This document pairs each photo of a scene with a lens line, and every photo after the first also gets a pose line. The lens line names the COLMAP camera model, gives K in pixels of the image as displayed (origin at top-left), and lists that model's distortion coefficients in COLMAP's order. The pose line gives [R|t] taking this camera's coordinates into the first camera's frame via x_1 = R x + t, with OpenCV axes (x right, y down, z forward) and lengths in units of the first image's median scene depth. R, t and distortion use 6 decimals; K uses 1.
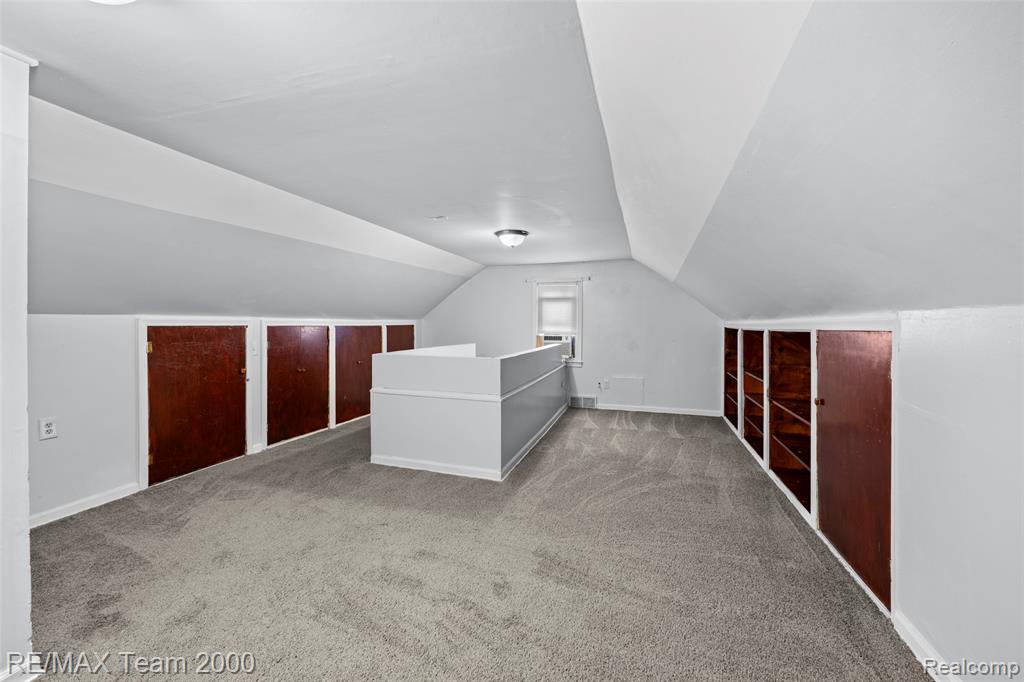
lens RADIAL K [[416.1, 0, 510.7], [0, 416.1, 332.5], [0, 0, 1]] dist [-0.001854, -0.000381]
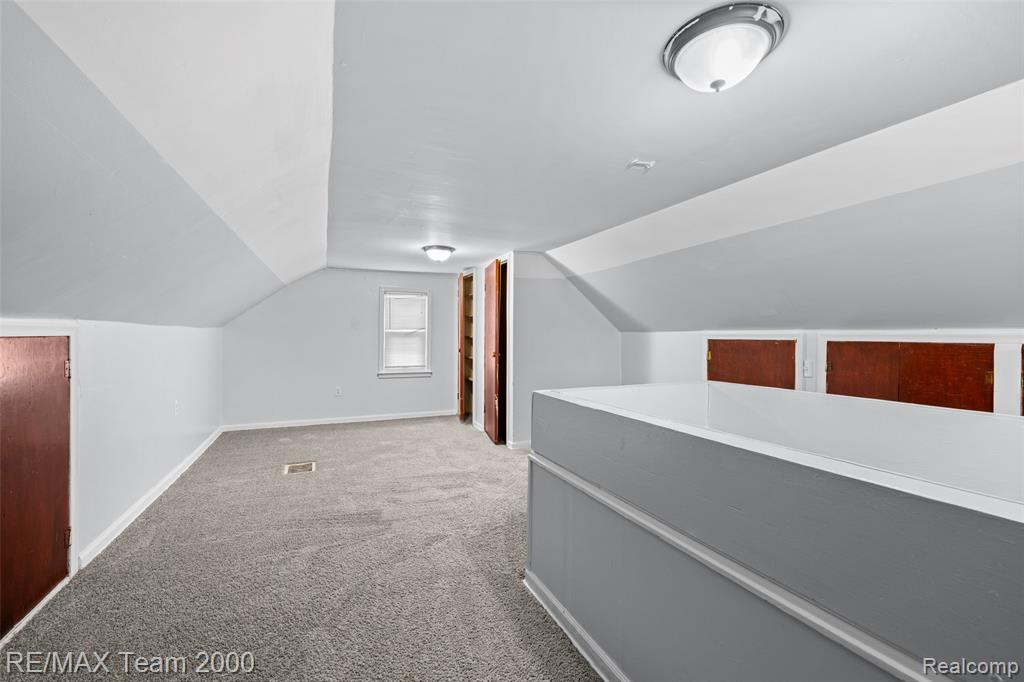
lens RADIAL K [[416.1, 0, 511.1], [0, 416.1, 337.7], [0, 0, 1]] dist [-0.001854, -0.000381]
pose [[-0.741708, -0.006460, -0.670692, 0.393349], [-0.024065, 0.999566, 0.016986, -0.024129], [0.670291, 0.028738, -0.741542, 1.353235]]
